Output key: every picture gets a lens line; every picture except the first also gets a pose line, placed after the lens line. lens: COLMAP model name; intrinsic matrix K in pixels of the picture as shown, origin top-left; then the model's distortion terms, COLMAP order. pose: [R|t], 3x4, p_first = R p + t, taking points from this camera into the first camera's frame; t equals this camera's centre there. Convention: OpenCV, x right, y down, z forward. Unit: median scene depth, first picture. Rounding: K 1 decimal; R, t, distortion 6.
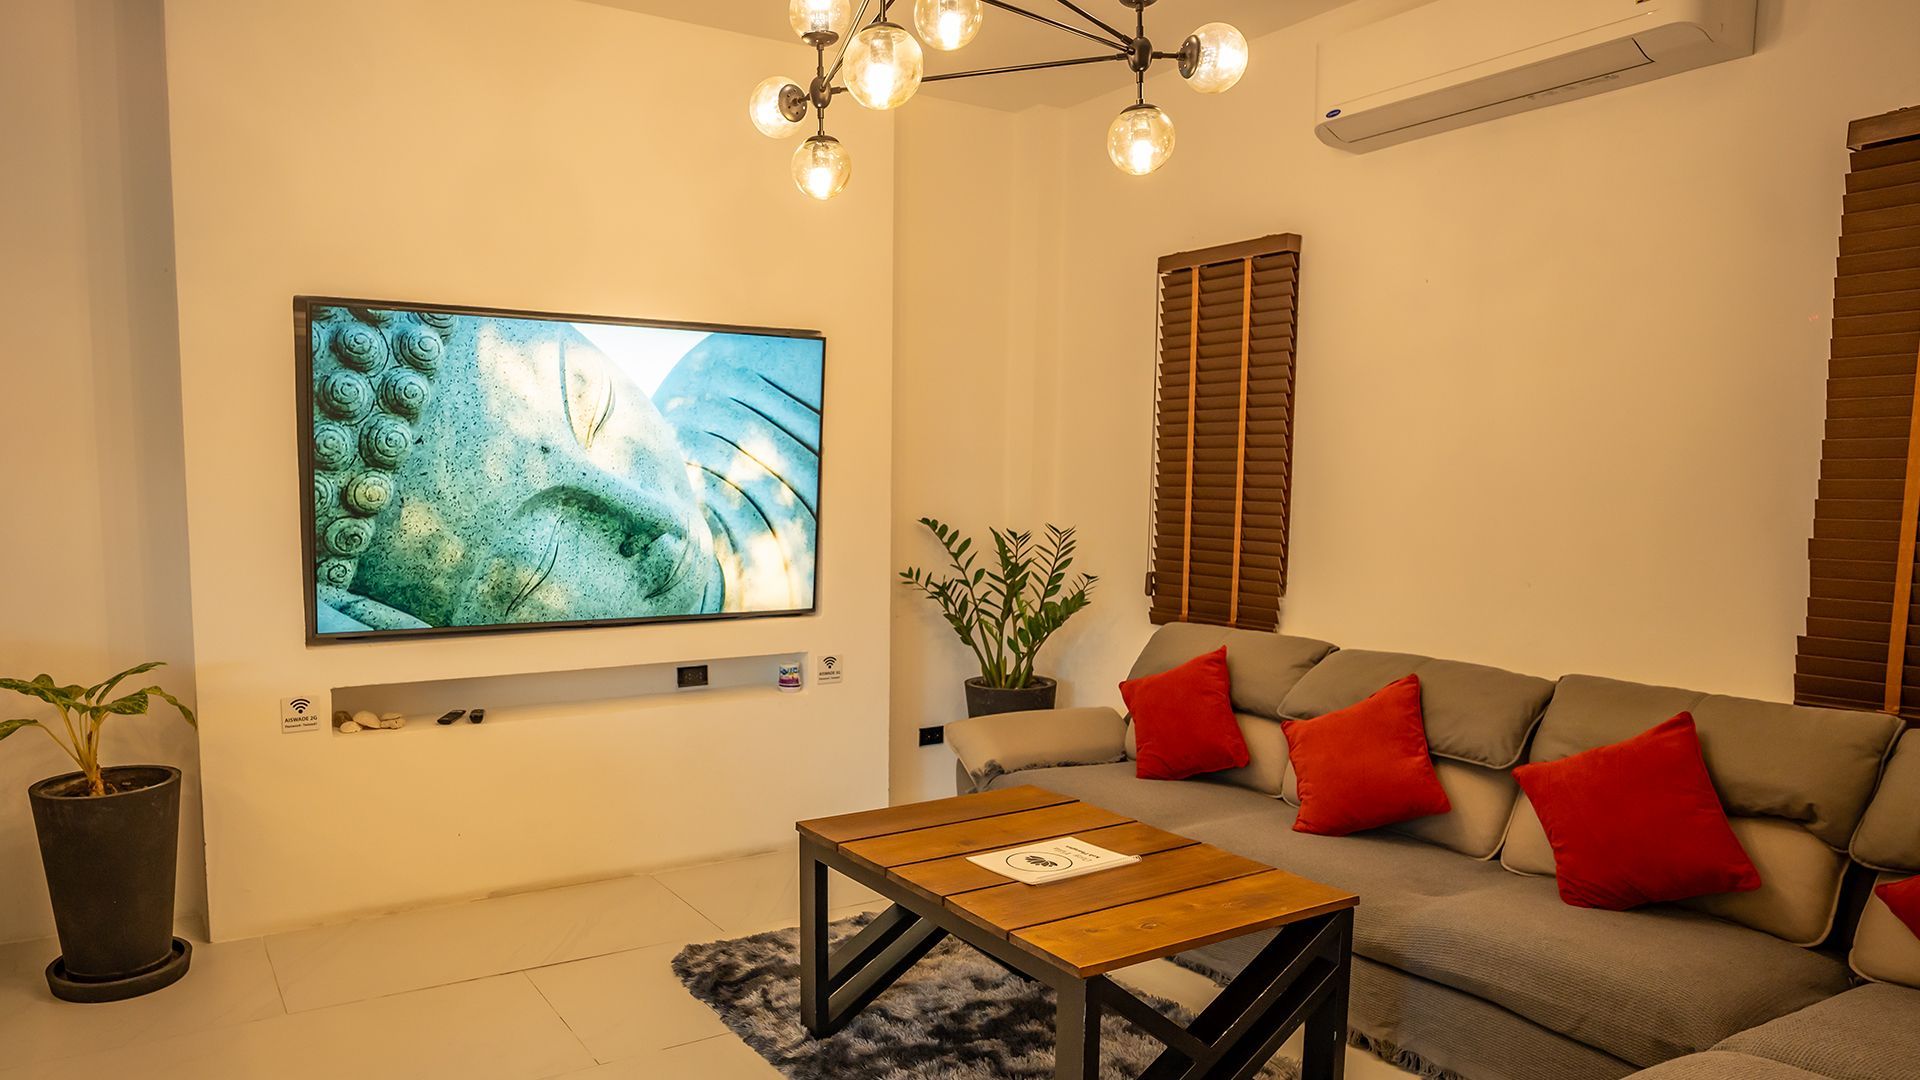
lens RADIAL K [[1232.4, 0, 836.8], [0, 1232.4, 610.9], [0, 0, 1]] dist [-0.037552, 0.033544]
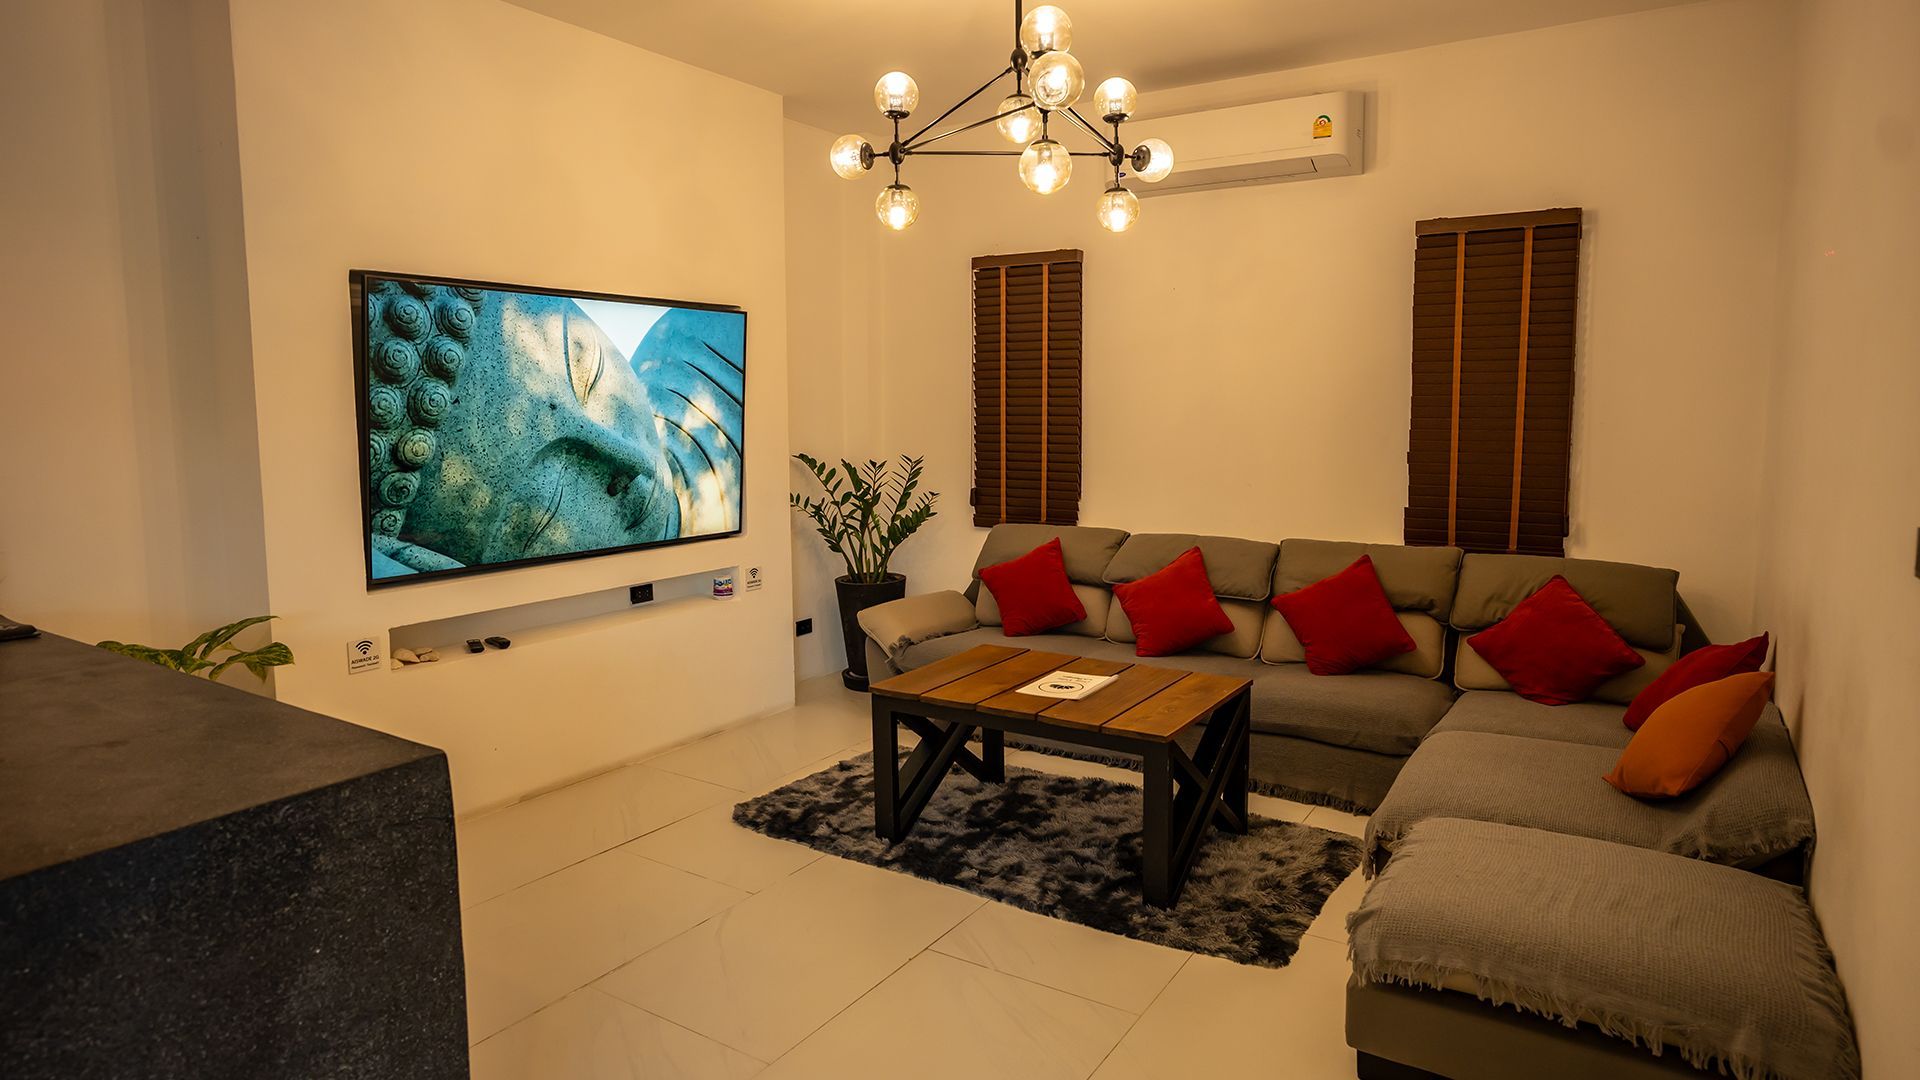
lens RADIAL K [[1101.6, 0, 949.9], [0, 1101.6, 511.9], [0, 0, 1]] dist [-0.023692, 0.003360]
pose [[0.892833, -0.055079, 0.447007, -0.370088], [0.060371, 0.998173, 0.002409, -0.011919], [-0.446323, 0.024835, 0.894527, -0.089398]]
